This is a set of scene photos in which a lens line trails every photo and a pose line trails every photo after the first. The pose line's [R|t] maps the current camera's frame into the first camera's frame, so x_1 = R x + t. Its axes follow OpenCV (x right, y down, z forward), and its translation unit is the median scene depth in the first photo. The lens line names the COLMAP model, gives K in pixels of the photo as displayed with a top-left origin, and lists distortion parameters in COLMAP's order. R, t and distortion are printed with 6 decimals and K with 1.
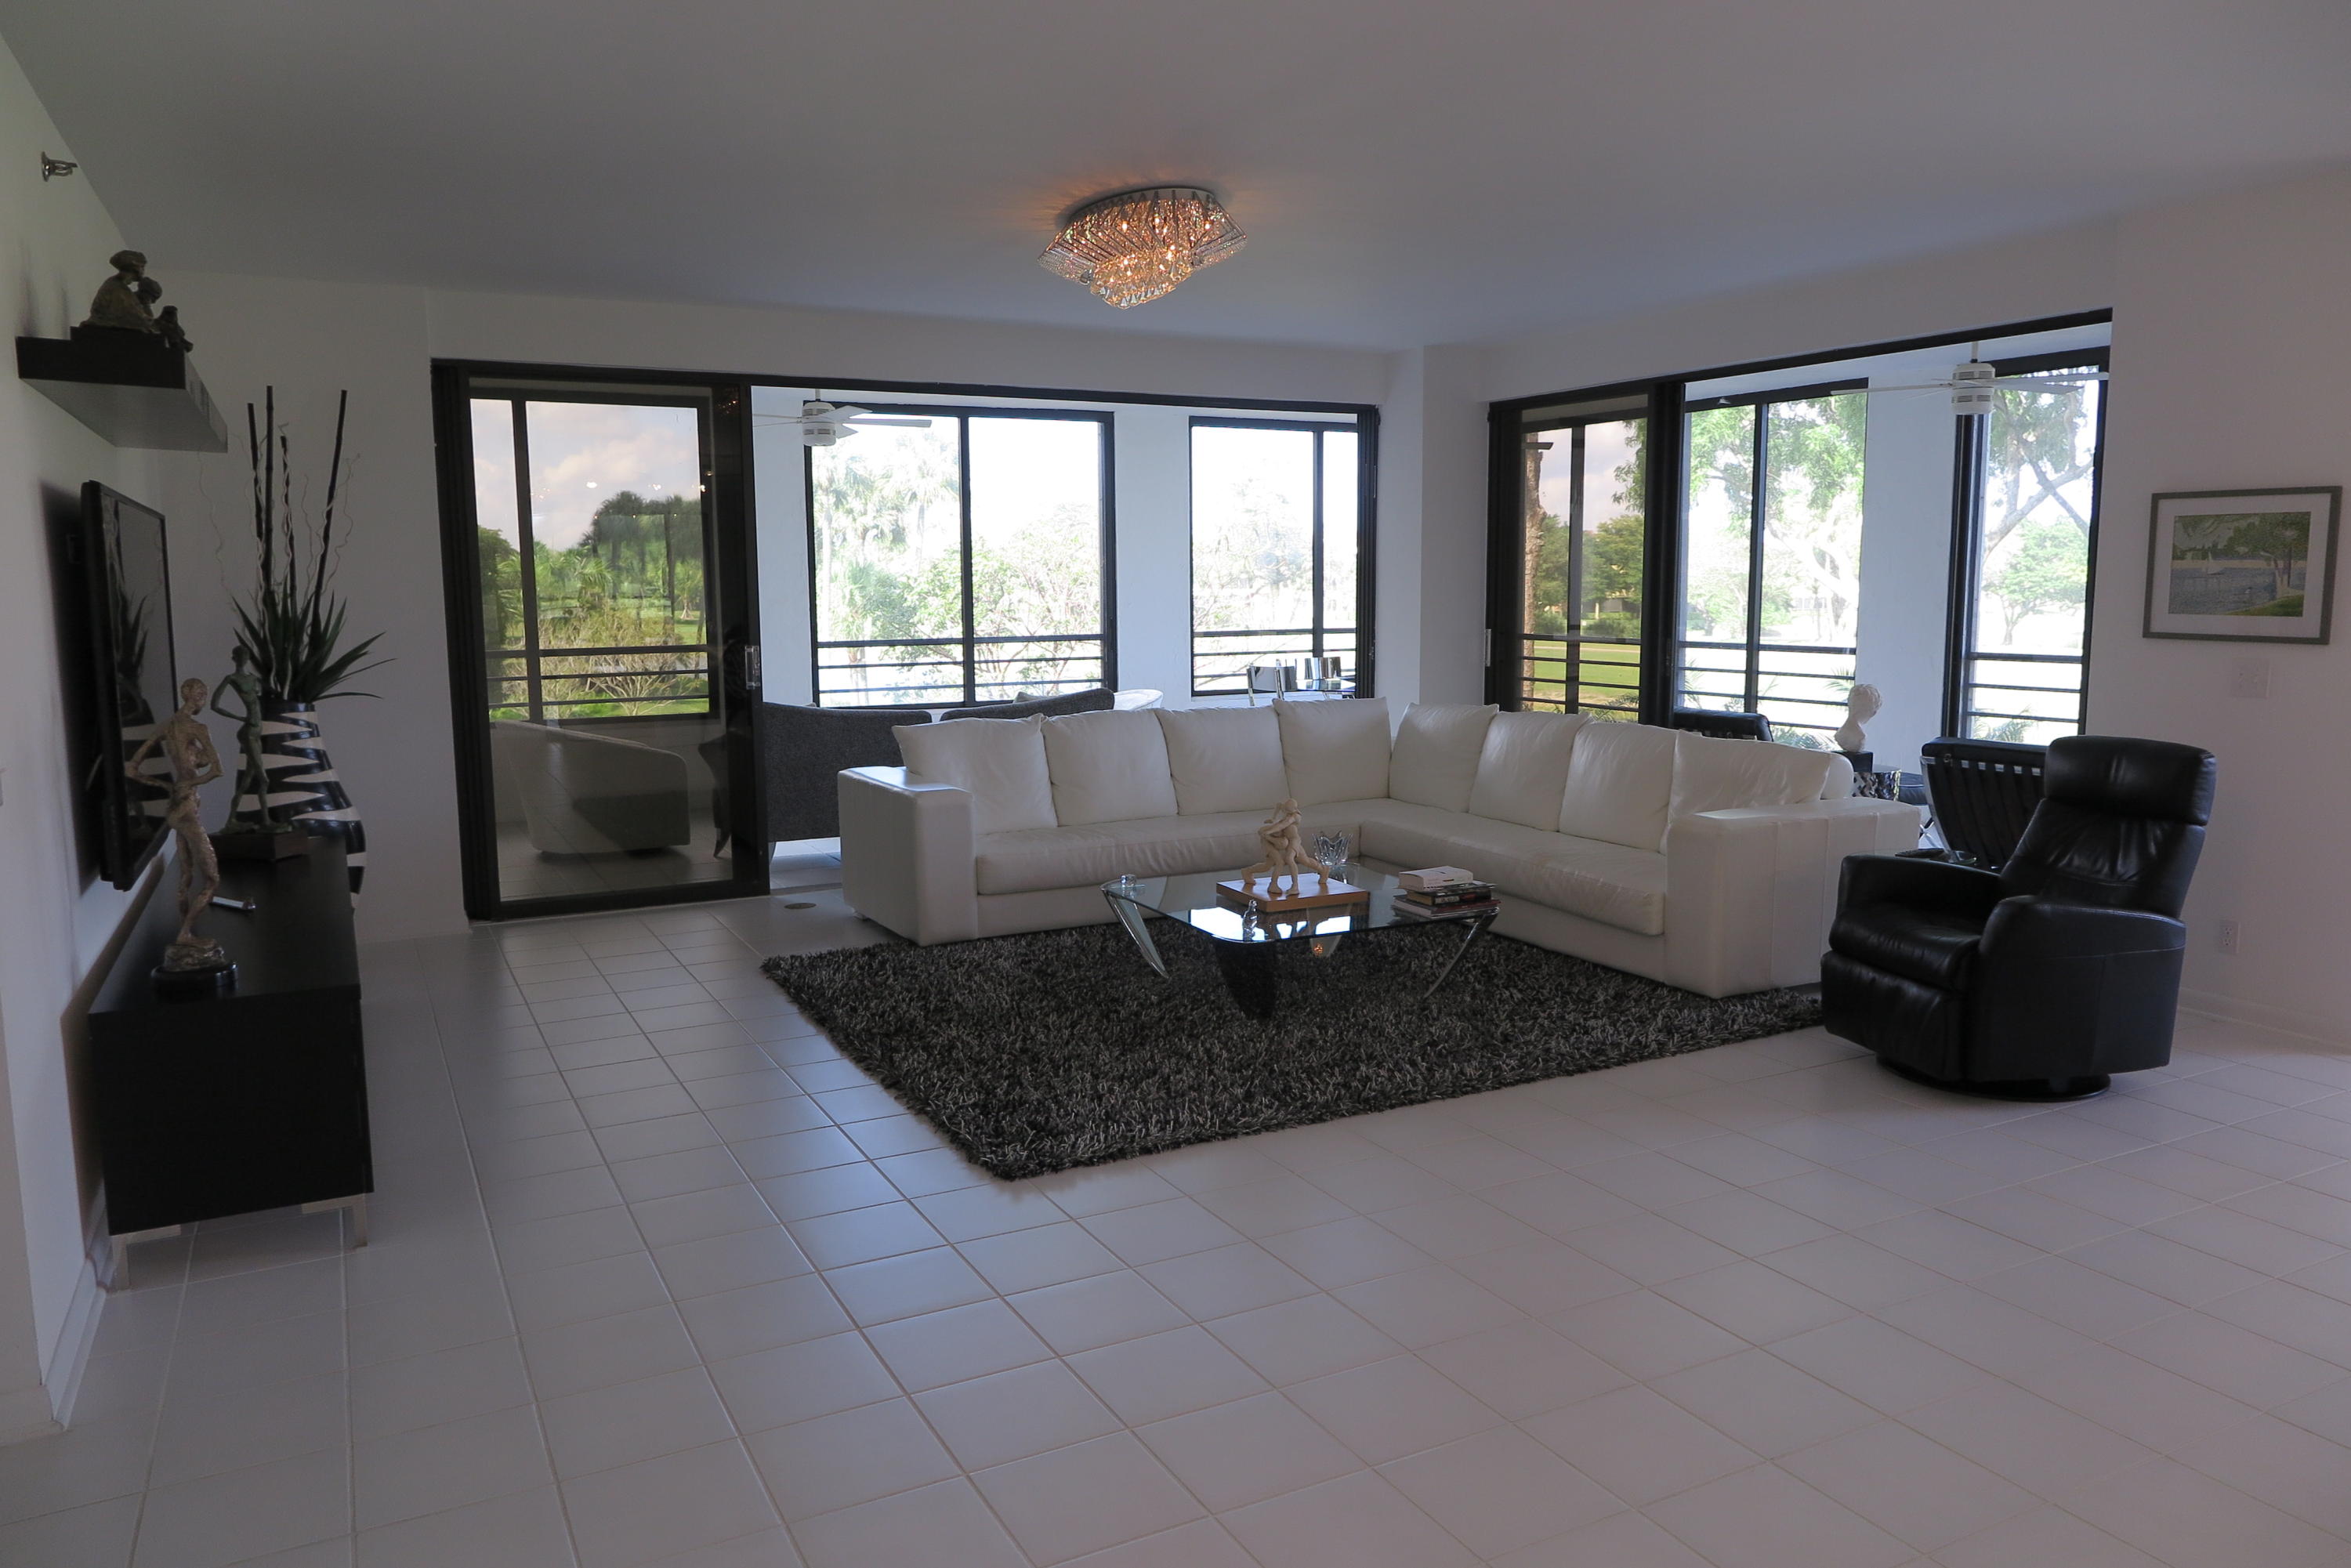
lens RADIAL K [[1607.6, 0, 1173.7], [0, 1607.6, 782.5], [0, 0, 1]] dist [-0.021824, 0.003110]
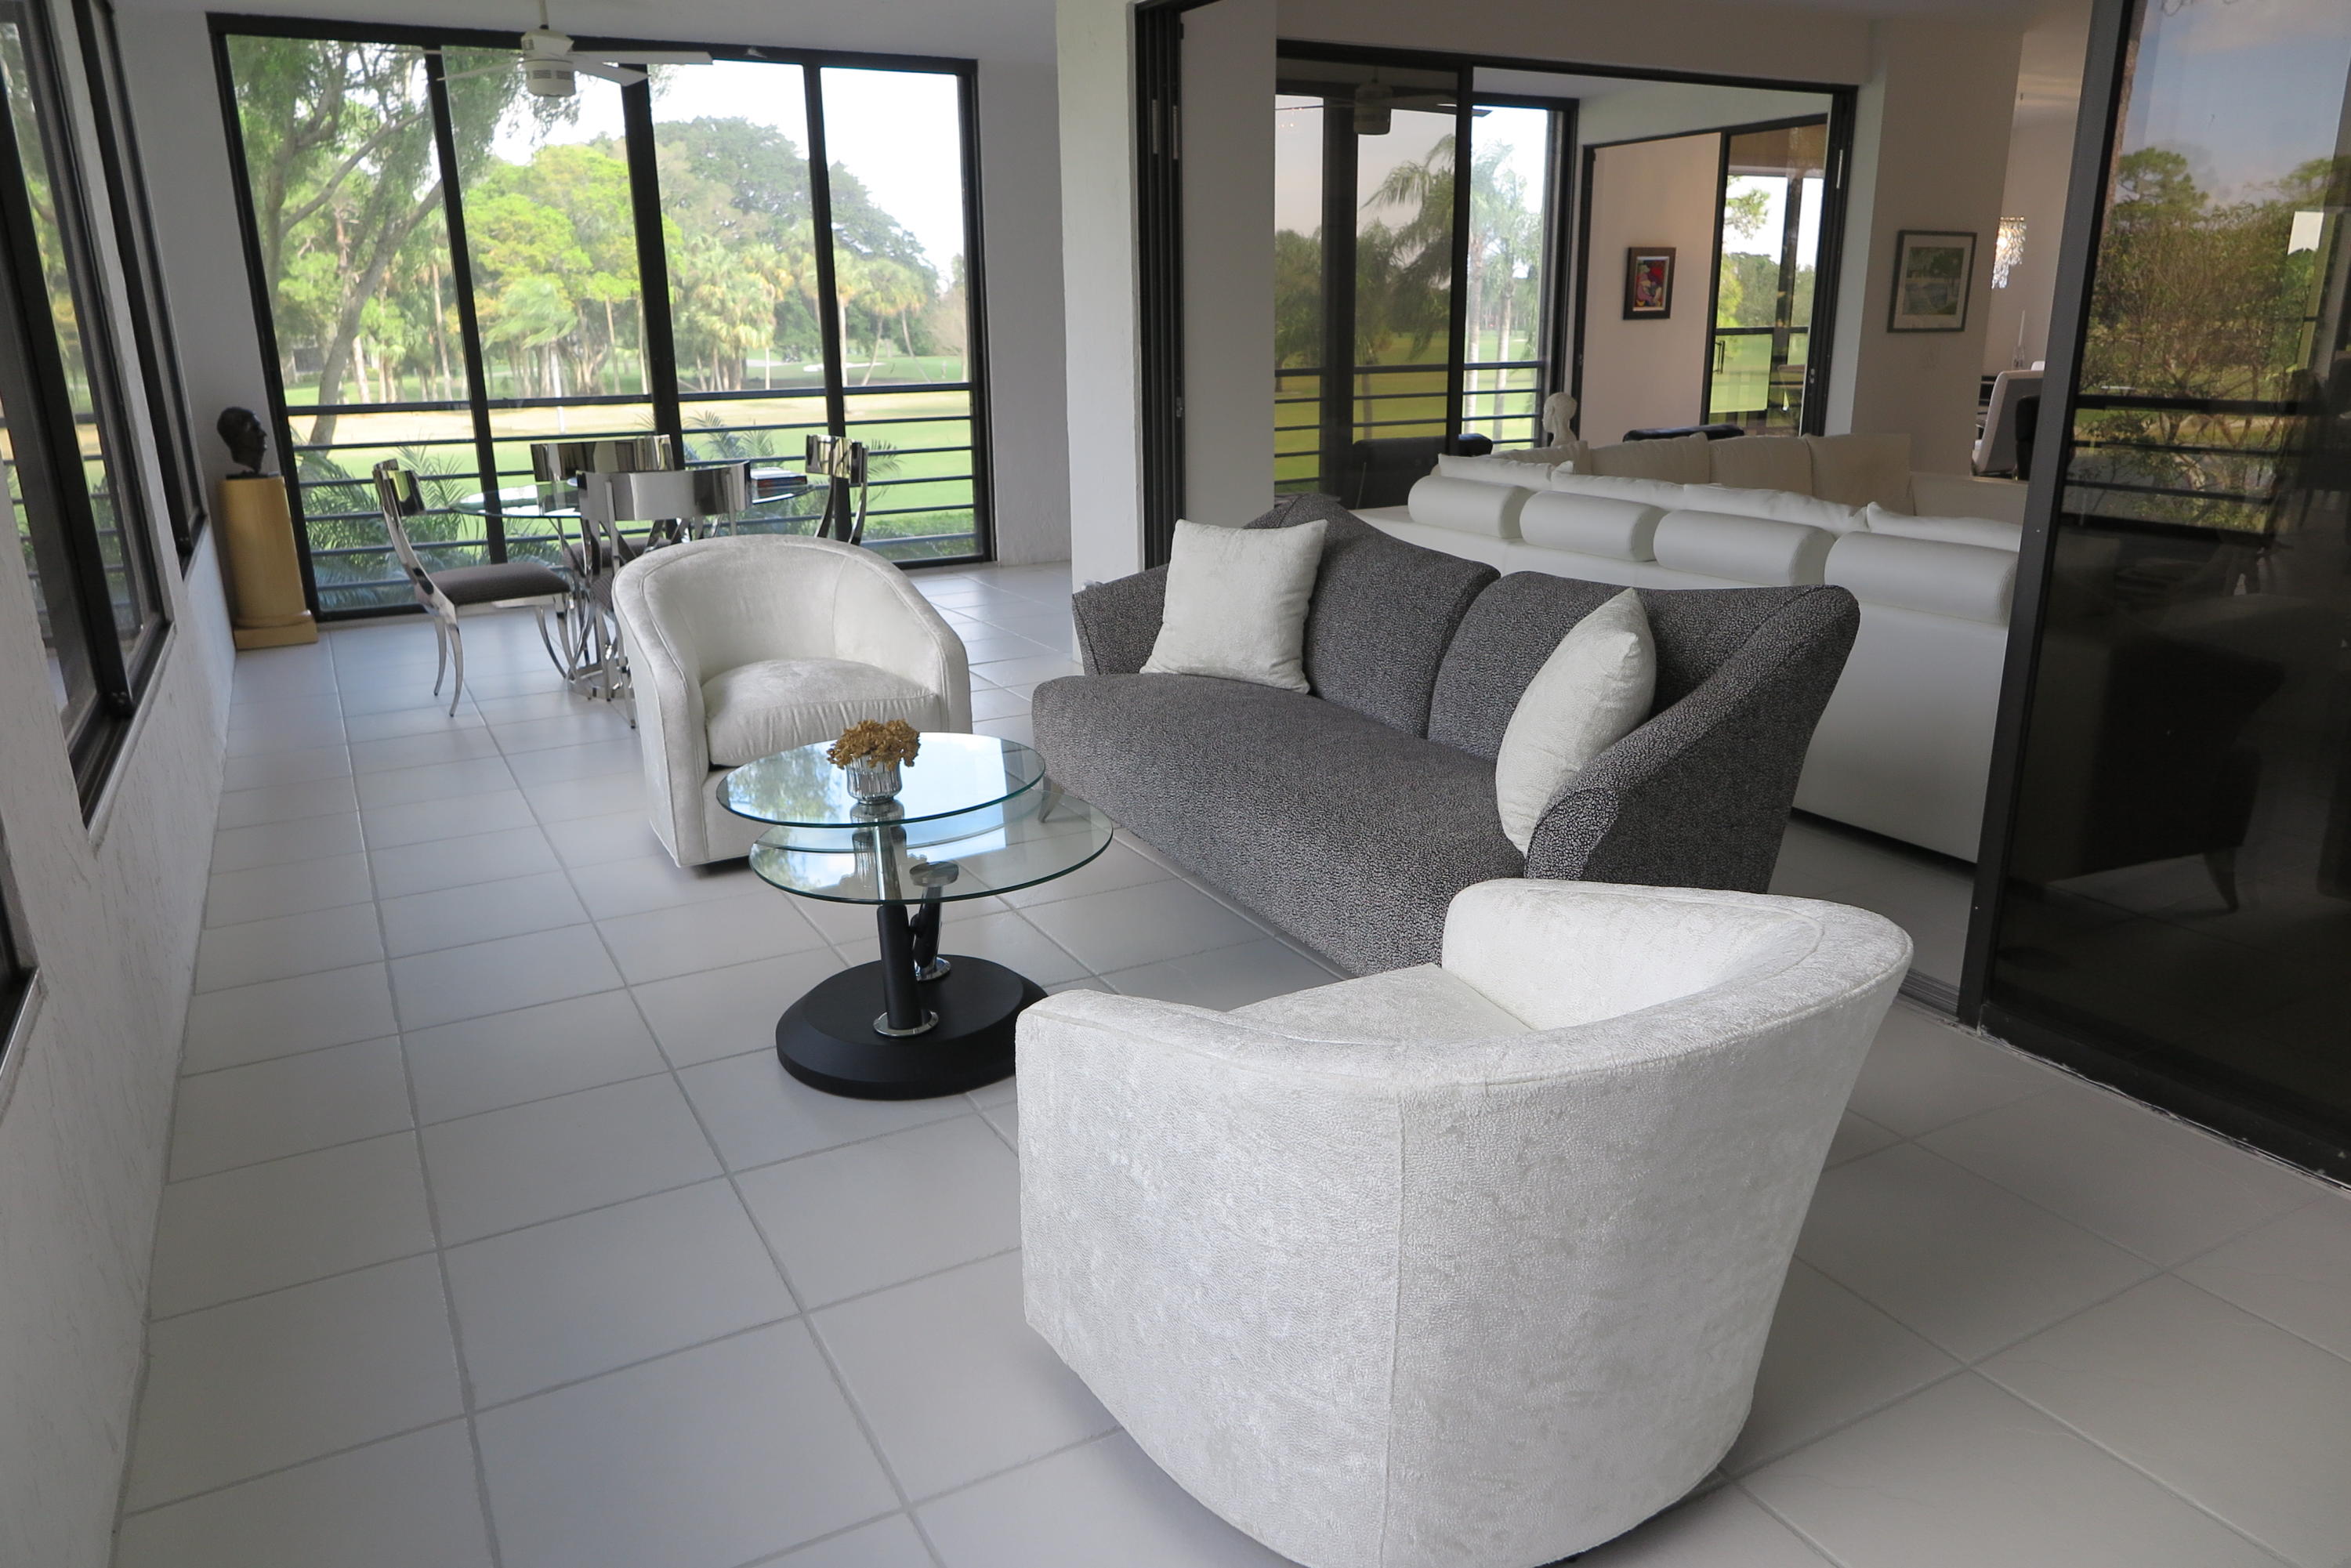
lens RADIAL K [[1656.6, 0, 1179.0], [0, 1656.6, 842.5], [0, 0, 1]] dist [-0.031091, -0.000433]
pose [[0.005471, -0.304368, 0.952539, -0.898700], [0.136558, 0.943857, 0.300810, -0.174824], [-0.990617, 0.128431, 0.046728, 1.497049]]
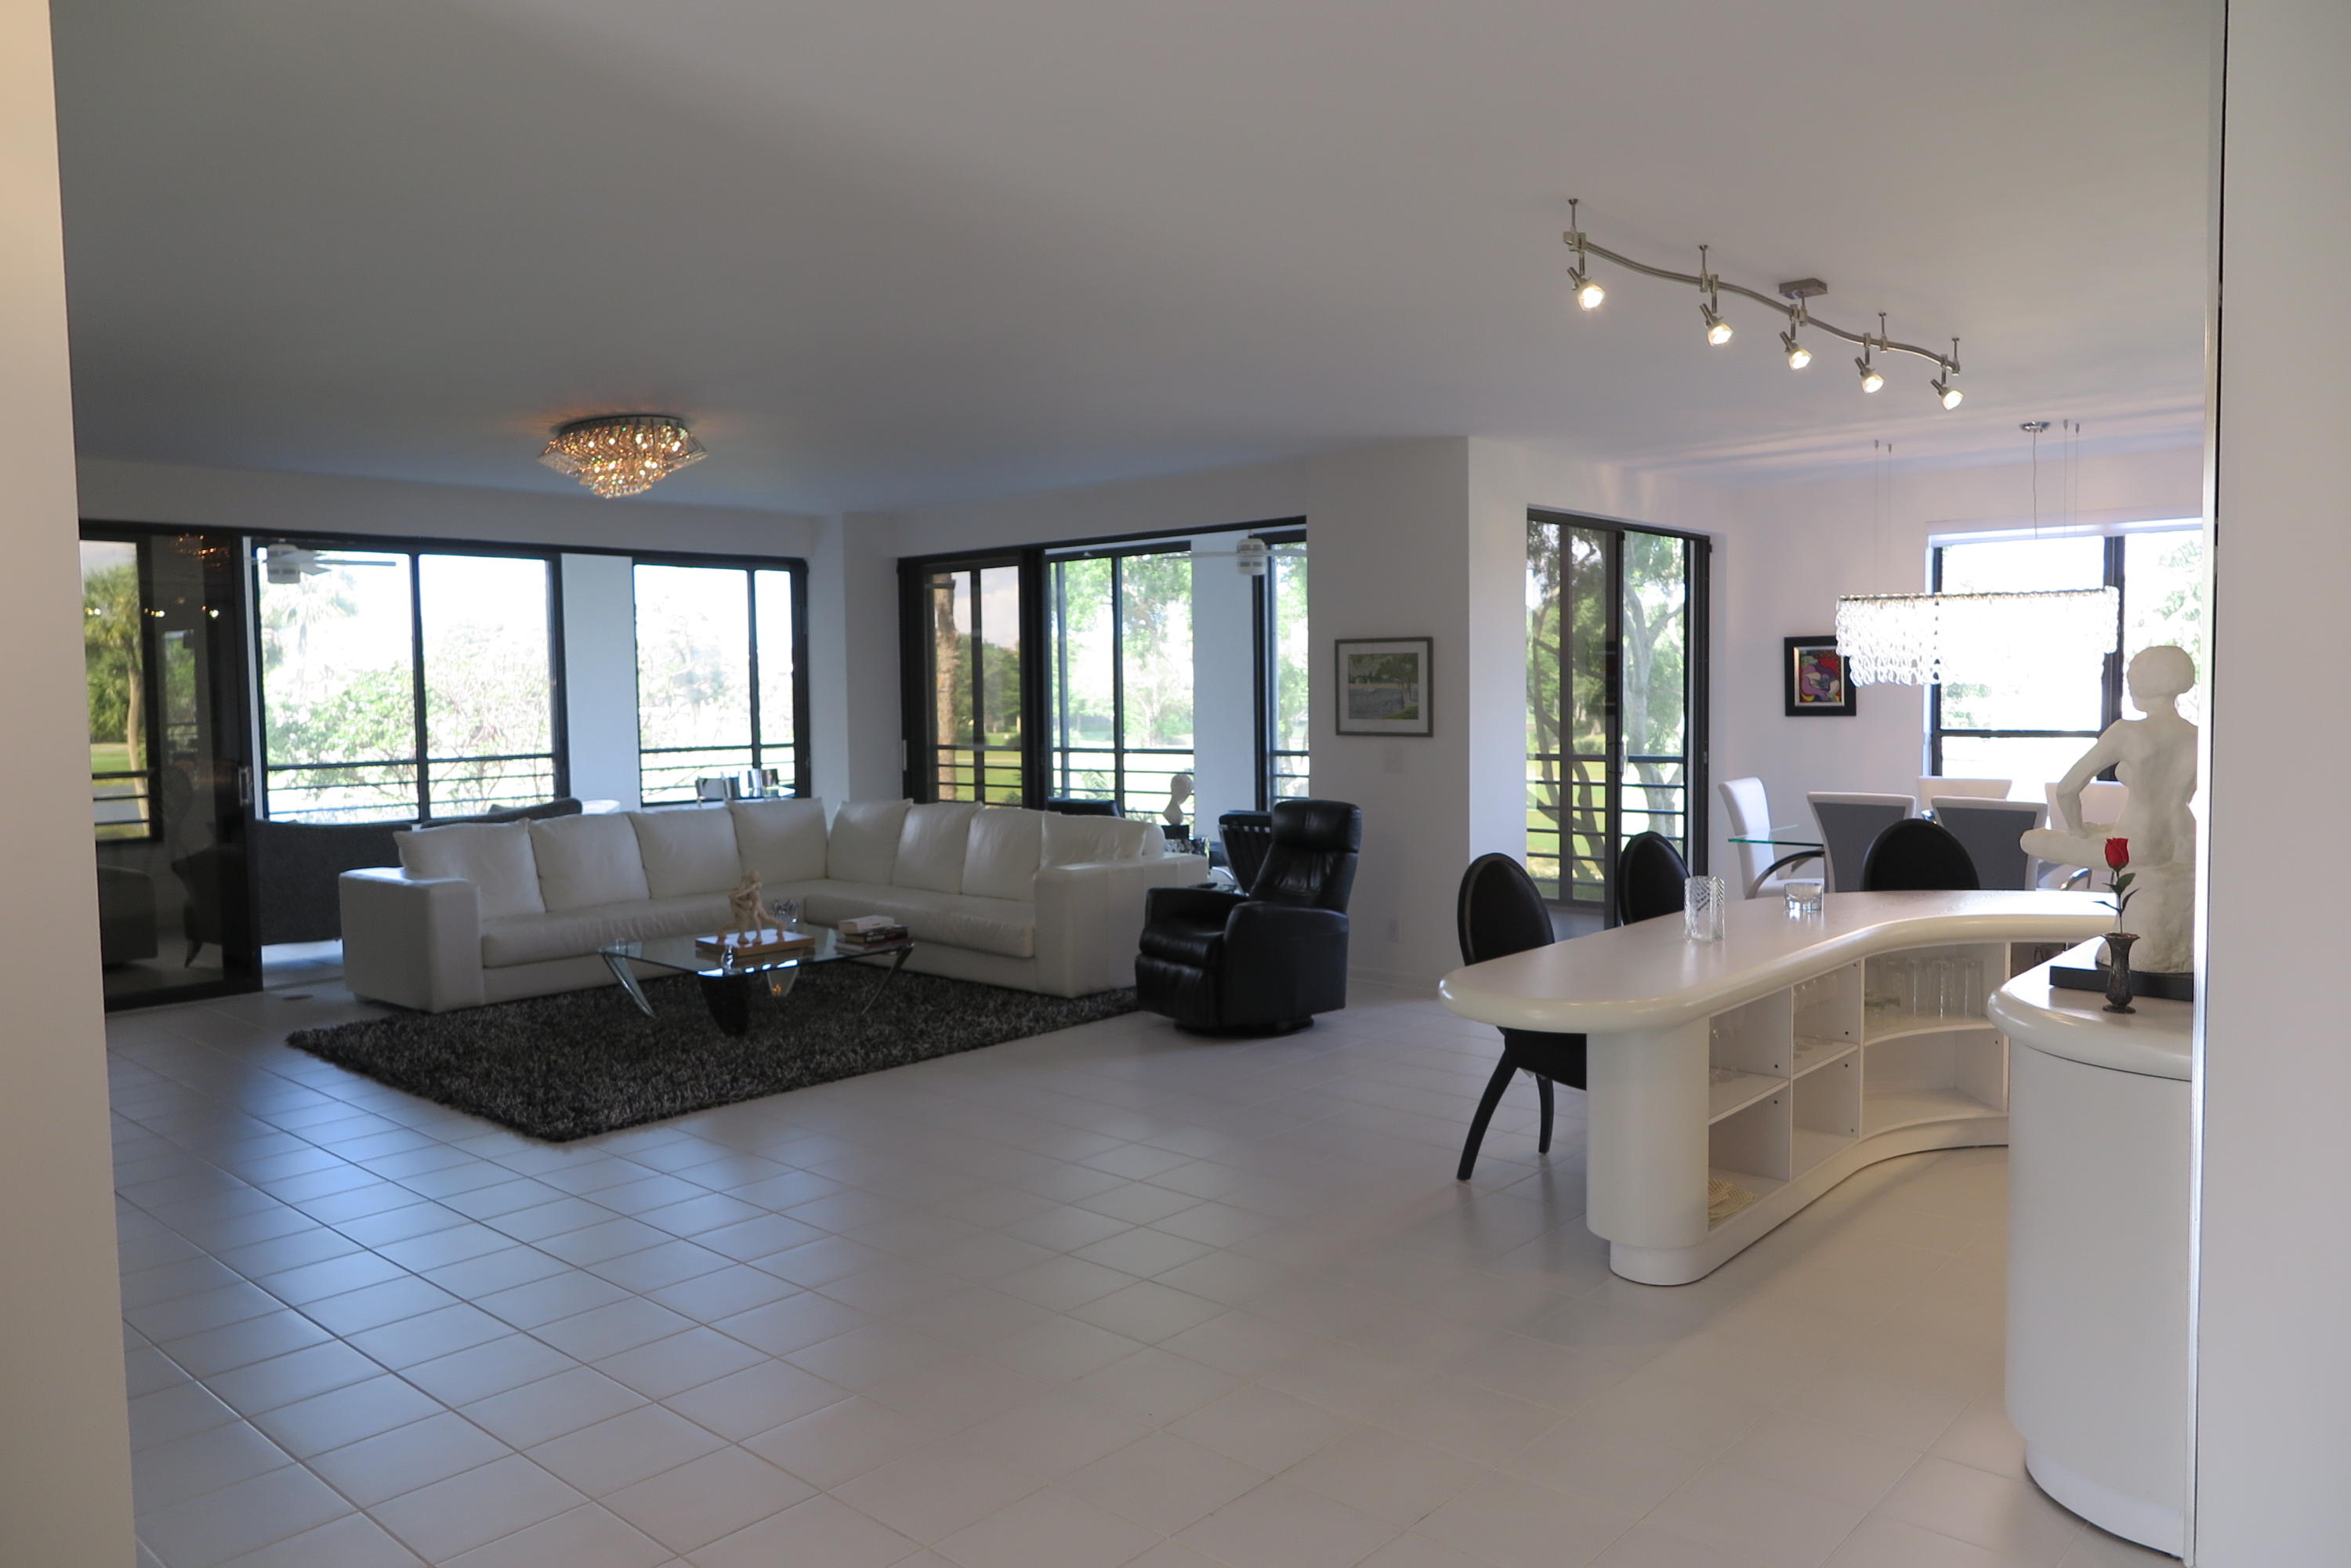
lens RADIAL K [[1640.8, 0, 1172.0], [0, 1640.8, 764.8], [0, 0, 1]] dist [-0.001587, 0.001504]
pose [[0.940379, -0.024090, 0.339274, -0.054443], [0.052273, 0.995874, -0.074176, 0.039163], [-0.336088, 0.087488, 0.937758, -0.355293]]
